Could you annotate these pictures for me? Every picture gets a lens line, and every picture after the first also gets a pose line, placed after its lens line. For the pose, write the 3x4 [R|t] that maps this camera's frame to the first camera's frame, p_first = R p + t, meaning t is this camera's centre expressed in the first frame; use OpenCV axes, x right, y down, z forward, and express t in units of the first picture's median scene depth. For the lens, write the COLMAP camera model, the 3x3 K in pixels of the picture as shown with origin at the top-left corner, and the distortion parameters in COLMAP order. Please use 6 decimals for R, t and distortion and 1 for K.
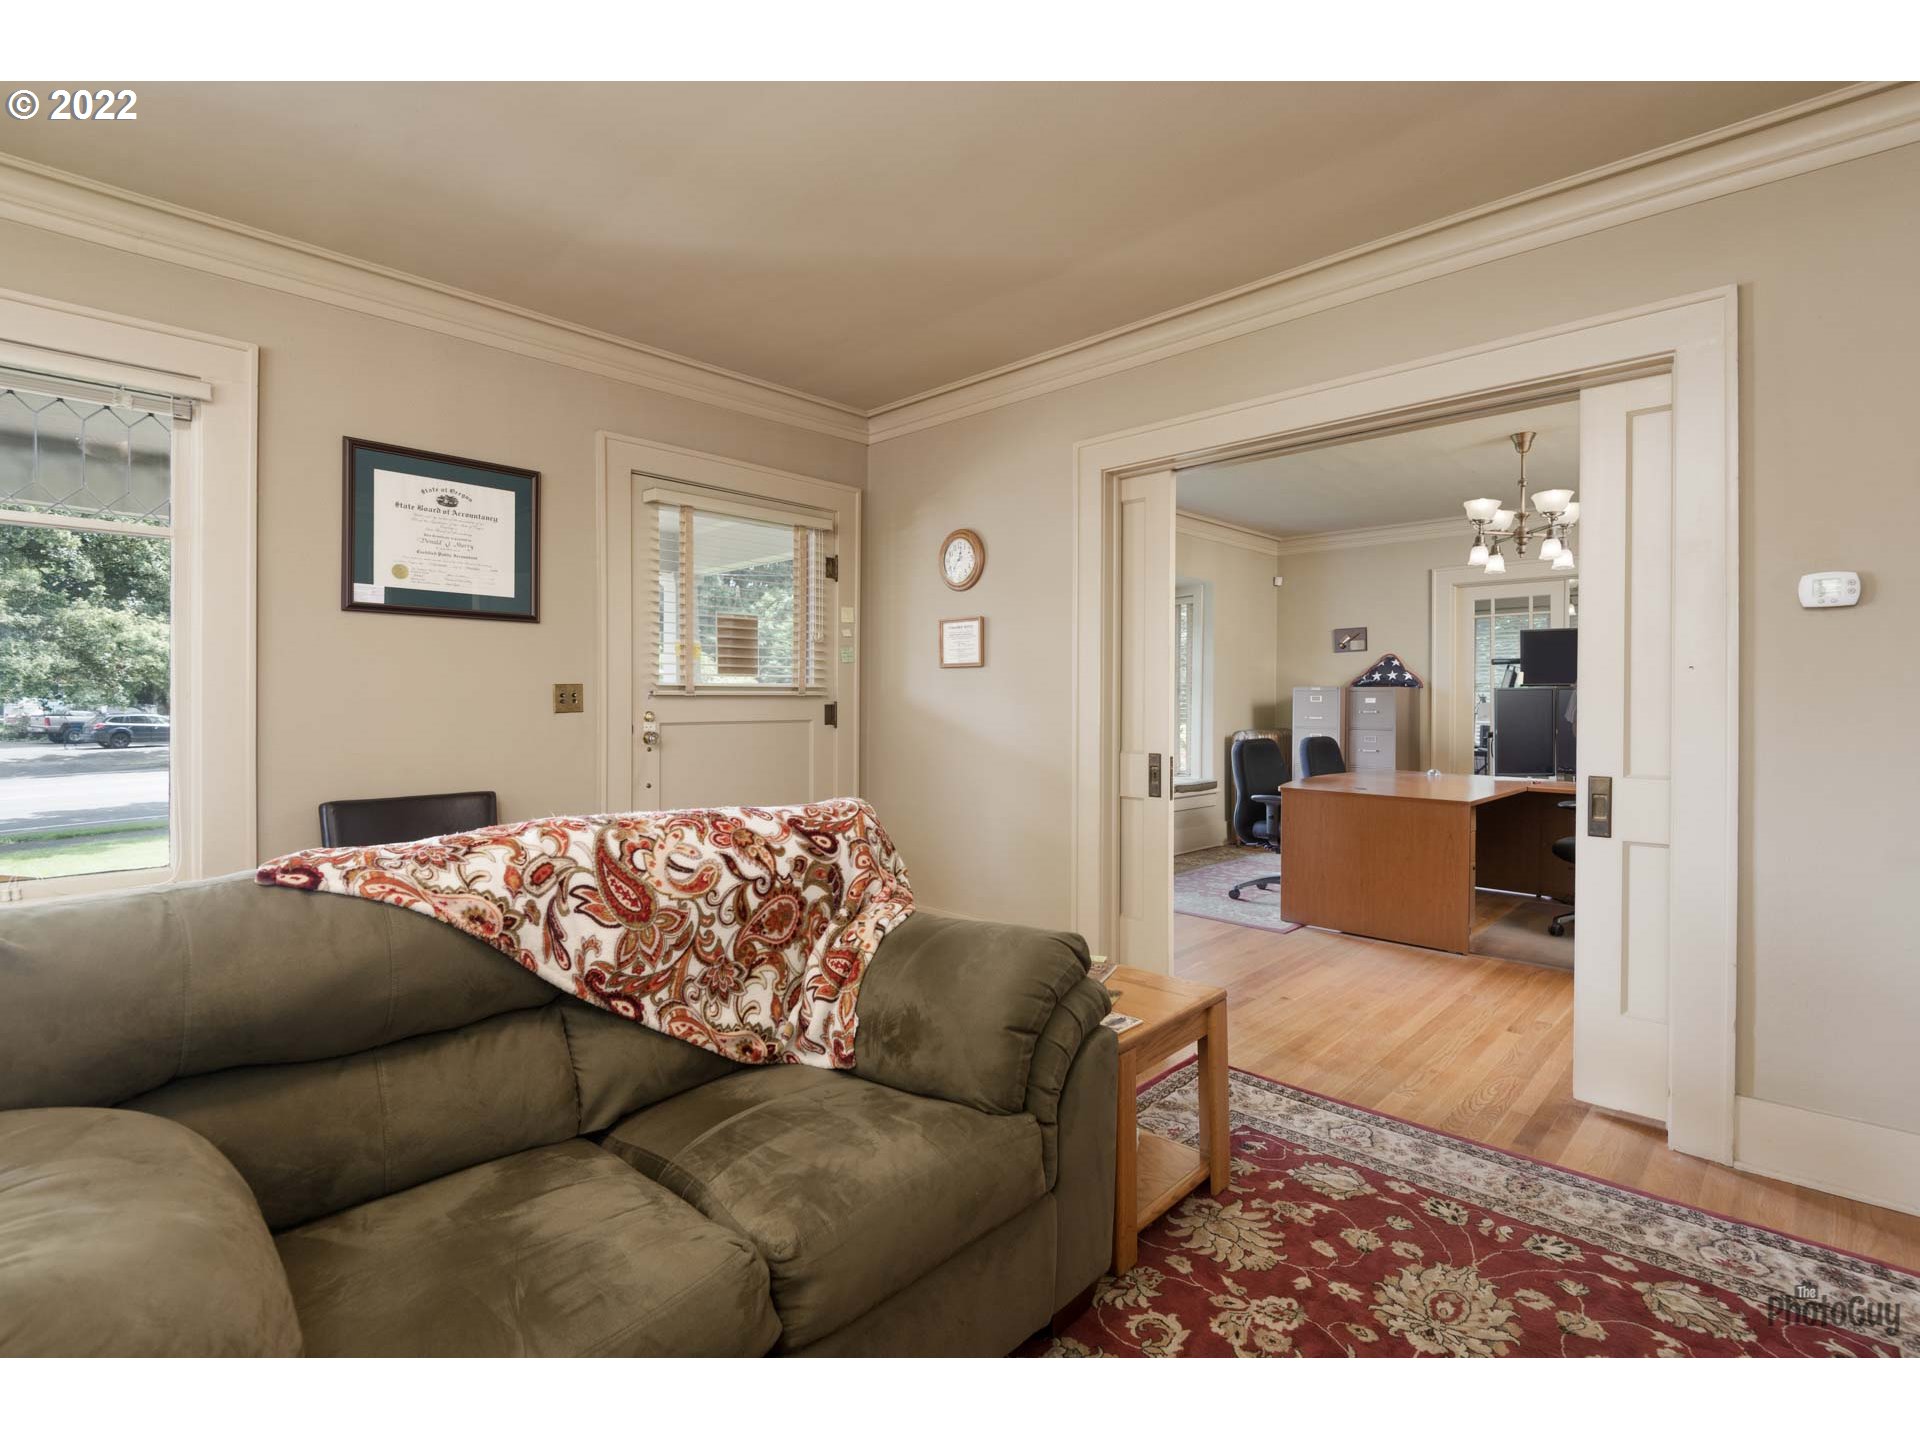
lens RADIAL K [[872.6, 0, 986.0], [0, 872.6, 718.0], [0, 0, 1]] dist [0.022154, -0.027322]
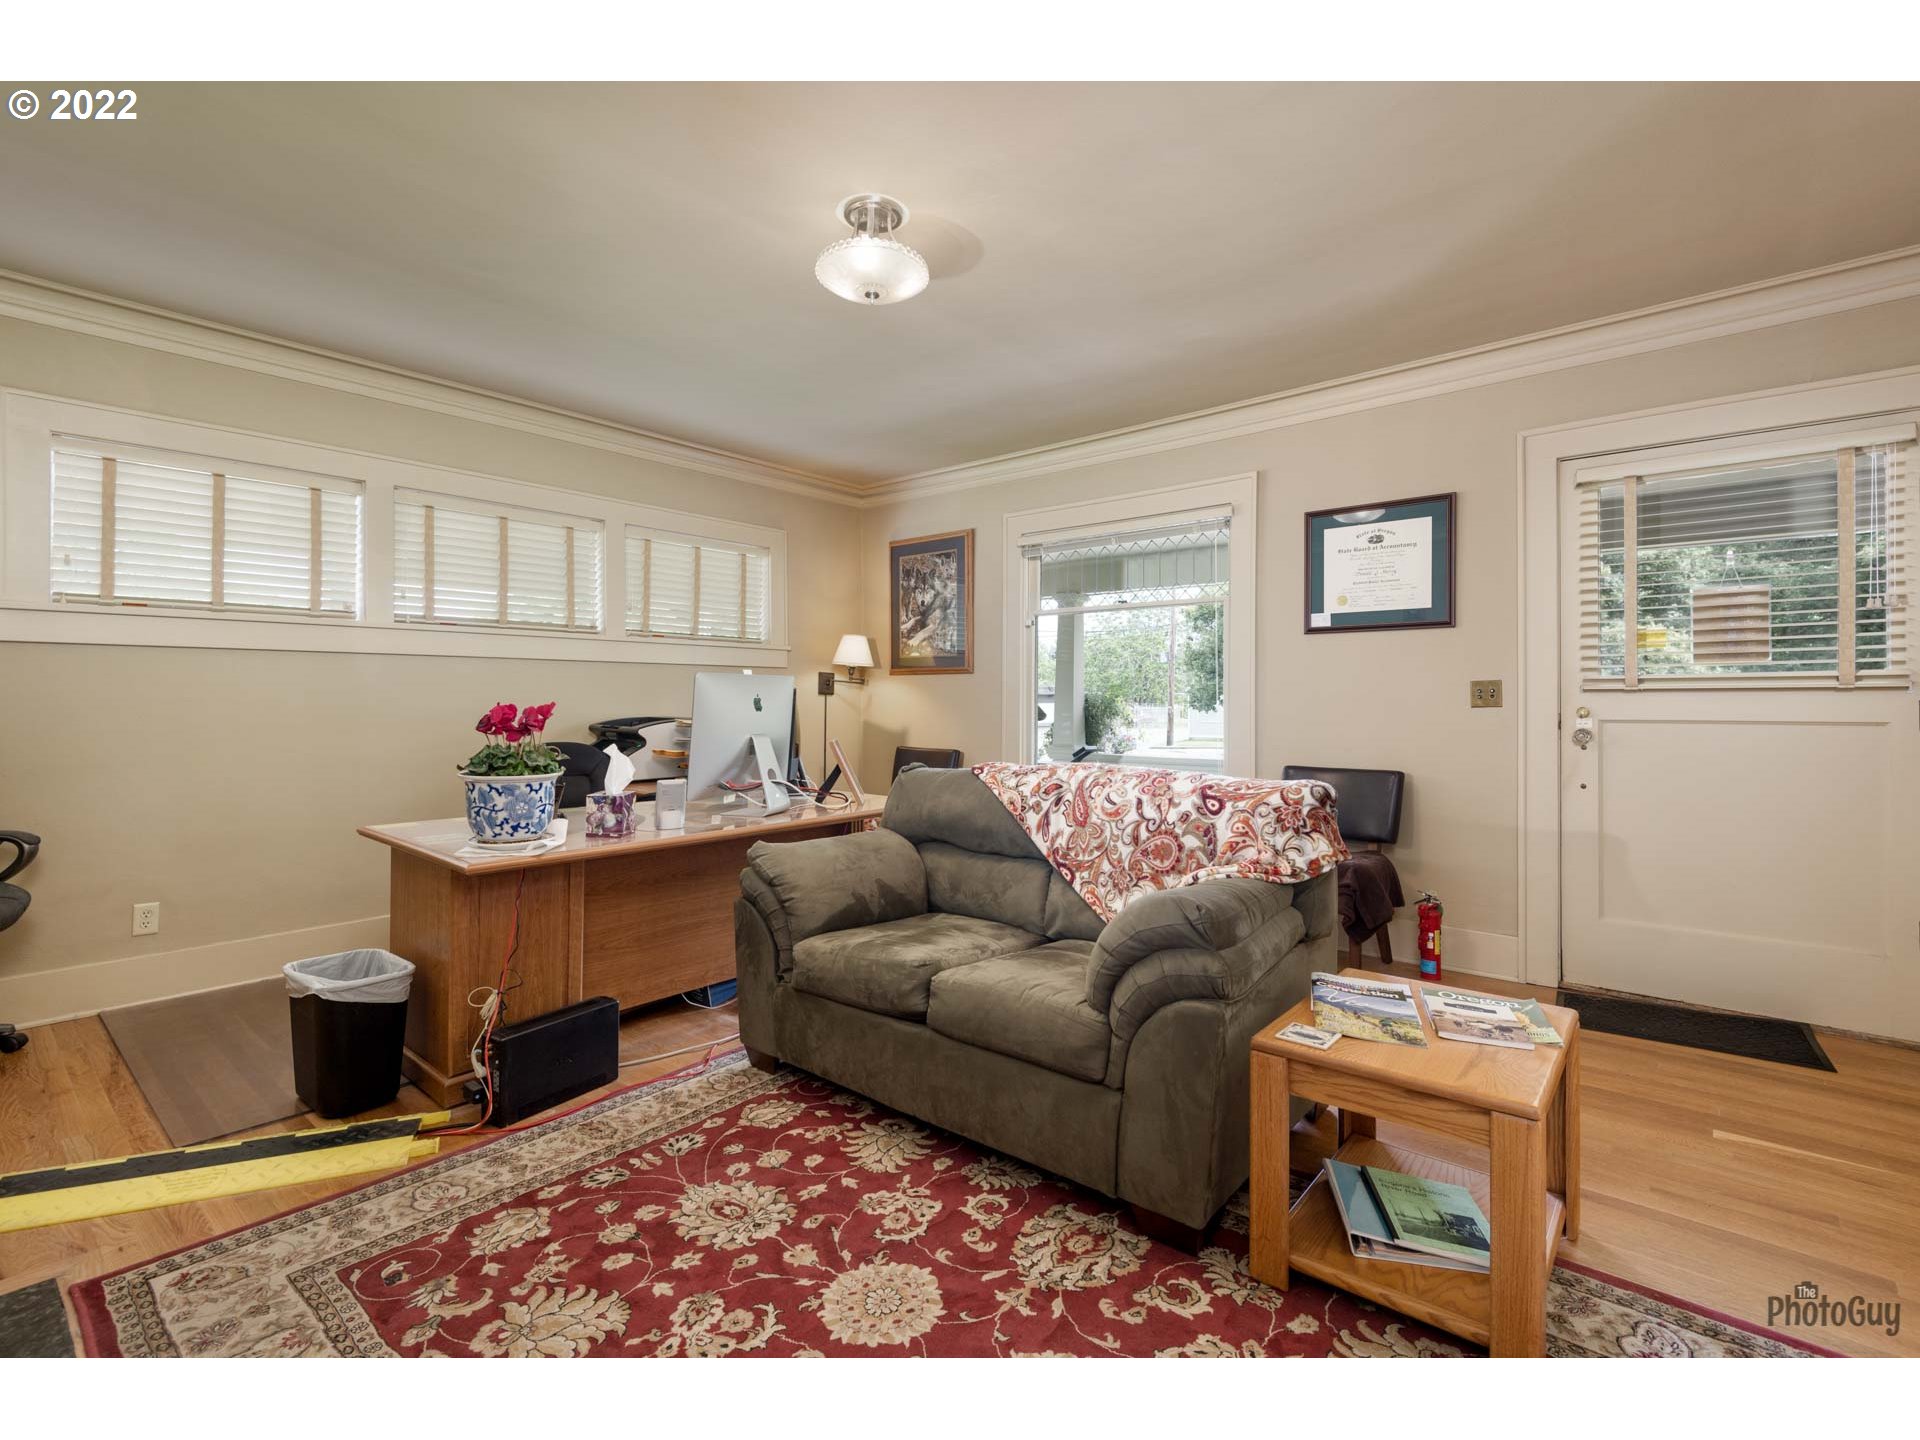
lens RADIAL K [[872.6, 0, 986.0], [0, 872.6, 718.0], [0, 0, 1]] dist [0.022154, -0.027322]
pose [[0.075797, 0.017283, -0.996973, 1.101813], [-0.020176, 0.999672, 0.015796, 0.004754], [0.996919, 0.018918, 0.076121, 0.623155]]
